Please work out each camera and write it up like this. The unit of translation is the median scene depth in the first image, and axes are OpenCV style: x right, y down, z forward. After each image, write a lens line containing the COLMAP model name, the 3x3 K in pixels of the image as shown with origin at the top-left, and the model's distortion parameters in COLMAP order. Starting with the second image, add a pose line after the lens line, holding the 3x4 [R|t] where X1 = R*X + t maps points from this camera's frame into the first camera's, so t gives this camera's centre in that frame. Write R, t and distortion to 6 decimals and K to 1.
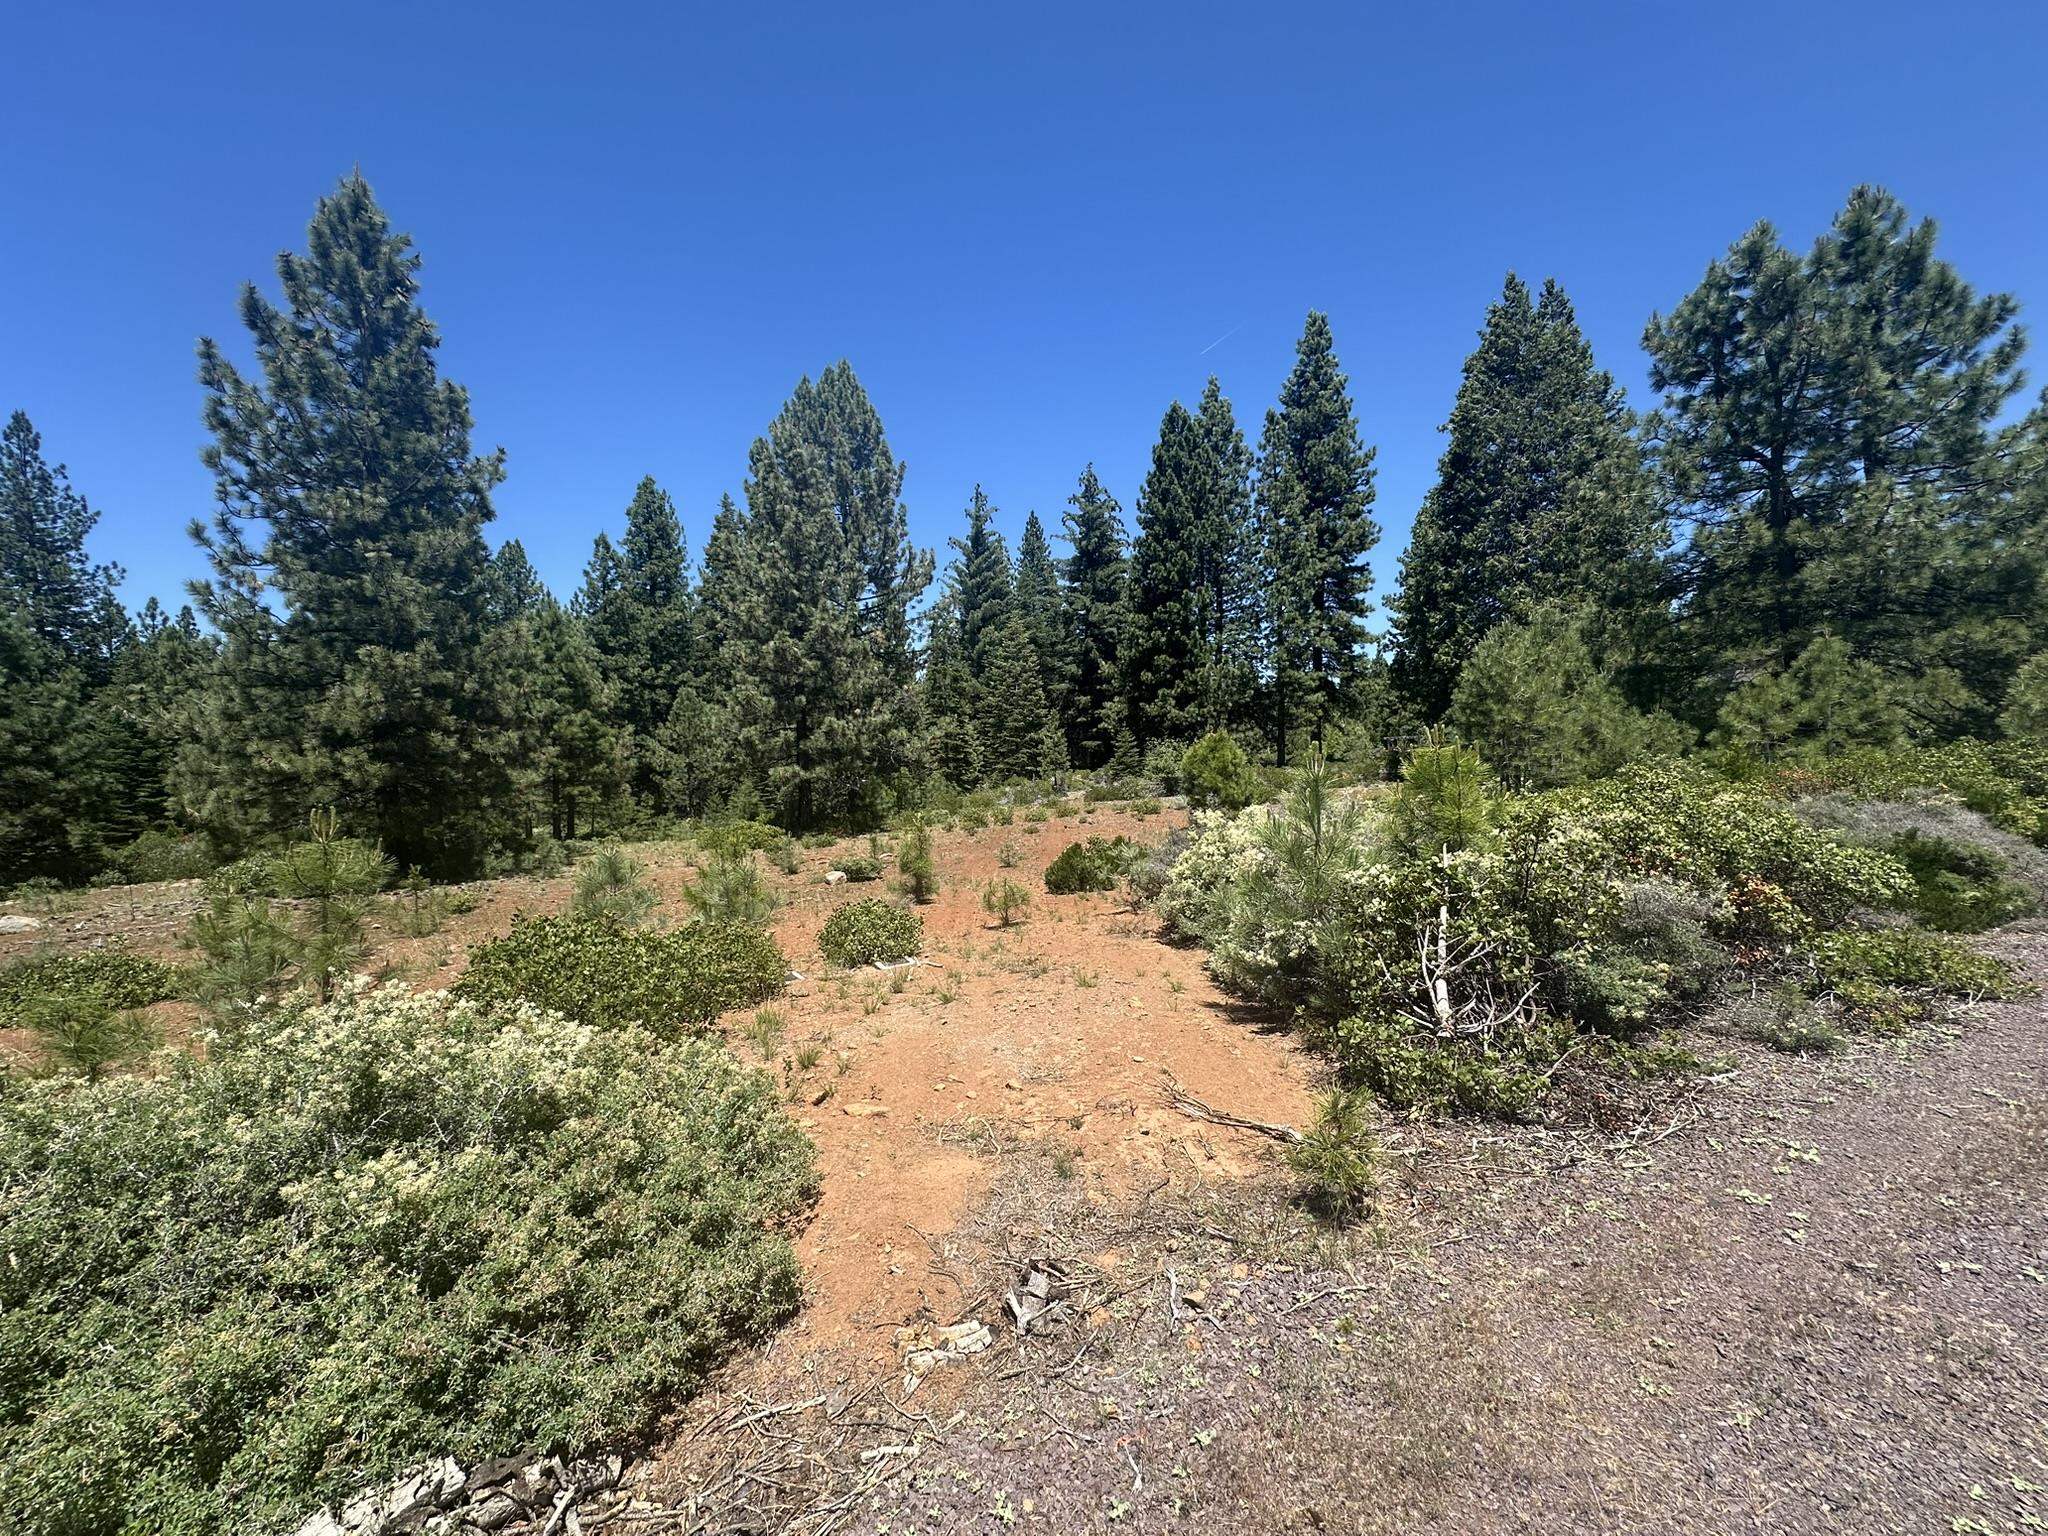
lens RADIAL K [[806.6, 0, 1028.1], [0, 806.6, 783.3], [0, 0, 1]] dist [-0.003333, 0.000517]
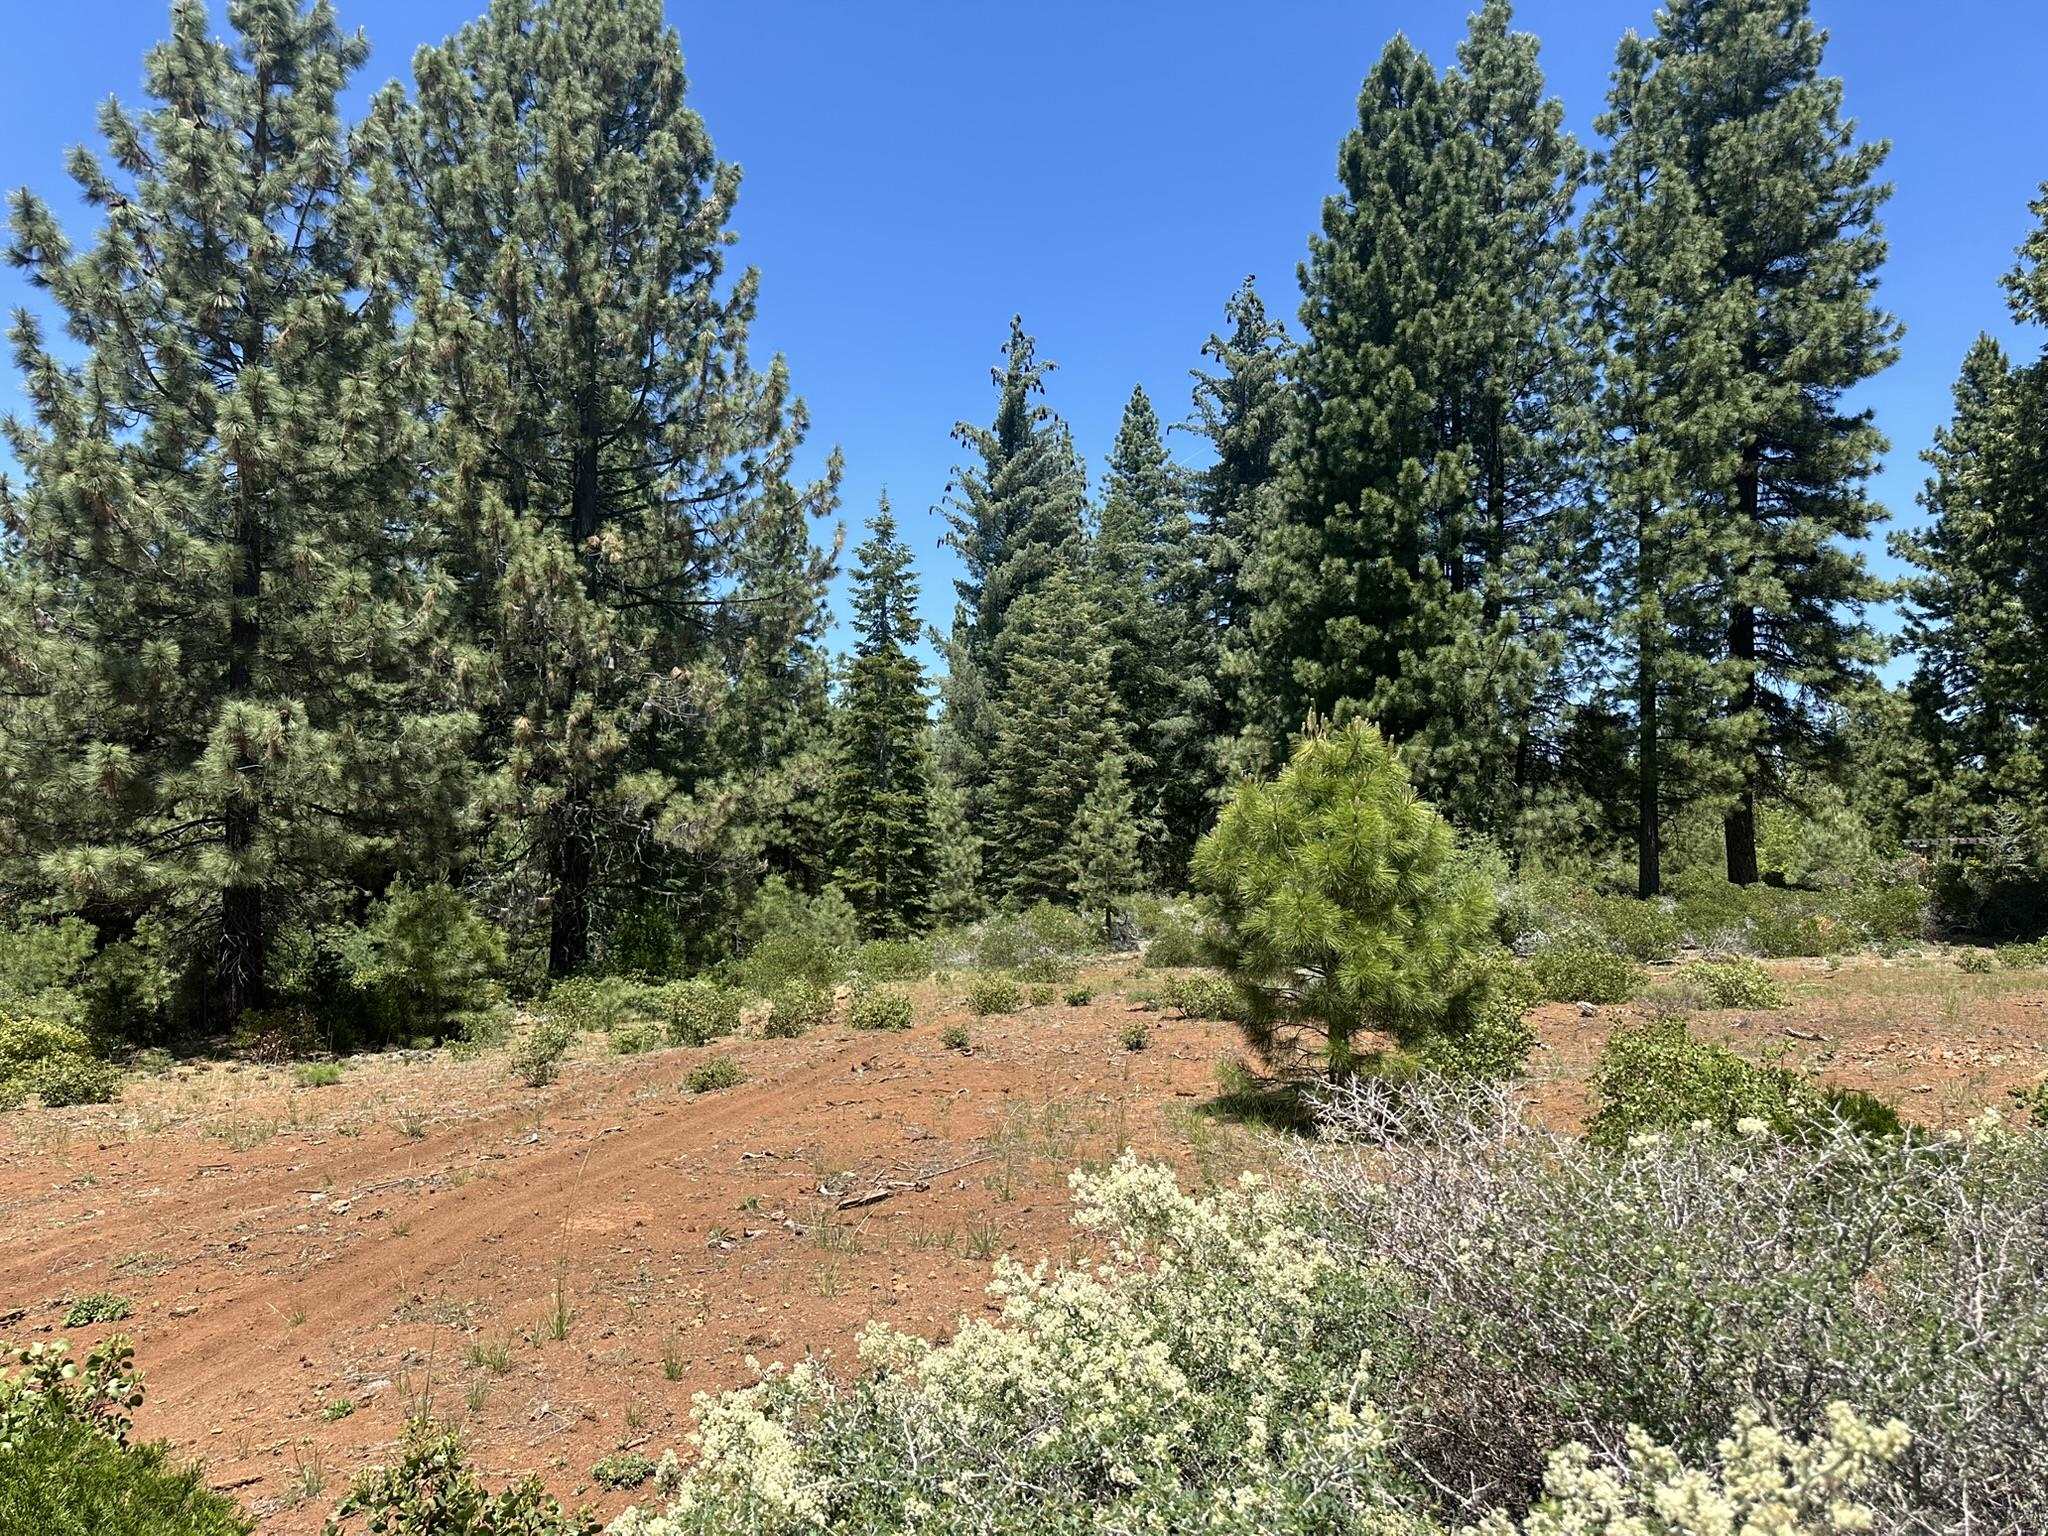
lens RADIAL K [[1447.6, 0, 1022.0], [0, 1447.6, 872.6], [0, 0, 1]] dist [-0.006439, -0.015842]
pose [[0.994548, 0.023473, -0.101603, 0.083324], [-0.026778, 0.999152, -0.031284, -0.002648], [0.100782, 0.033834, 0.994333, 0.270445]]
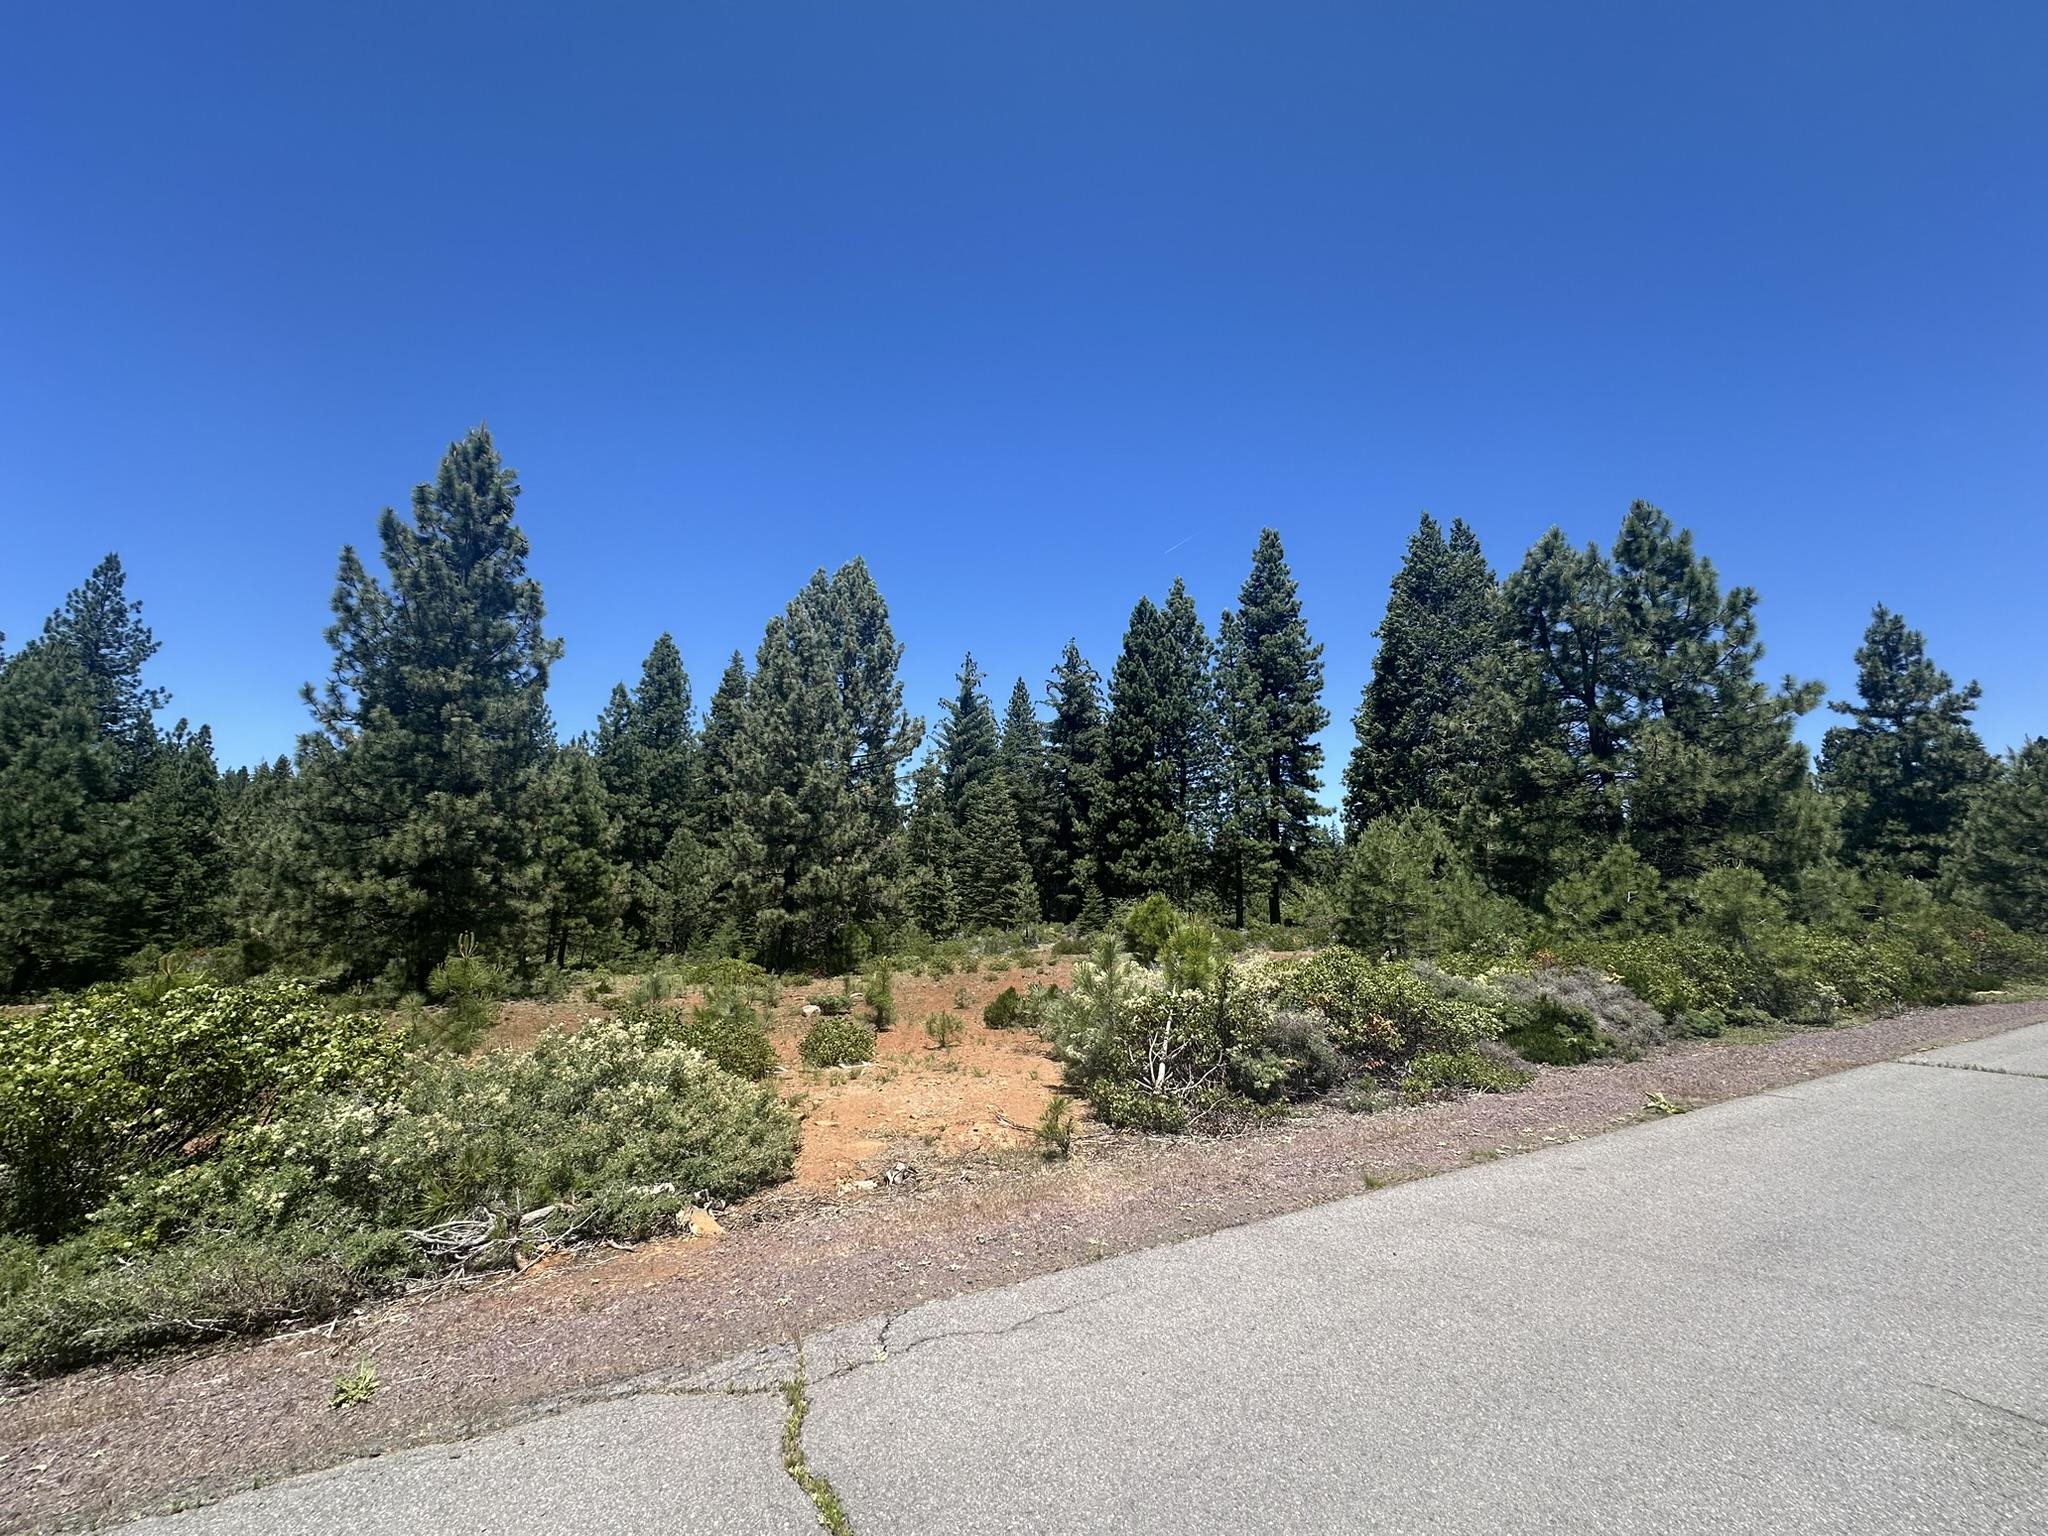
lens RADIAL K [[806.6, 0, 1012.9], [0, 806.6, 785.8], [0, 0, 1]] dist [-0.003333, 0.000517]
pose [[0.999055, 0.043358, -0.002963, 0.015265], [-0.043182, 0.982682, -0.180200, -0.001591], [-0.004902, 0.180158, 0.983626, -0.075043]]
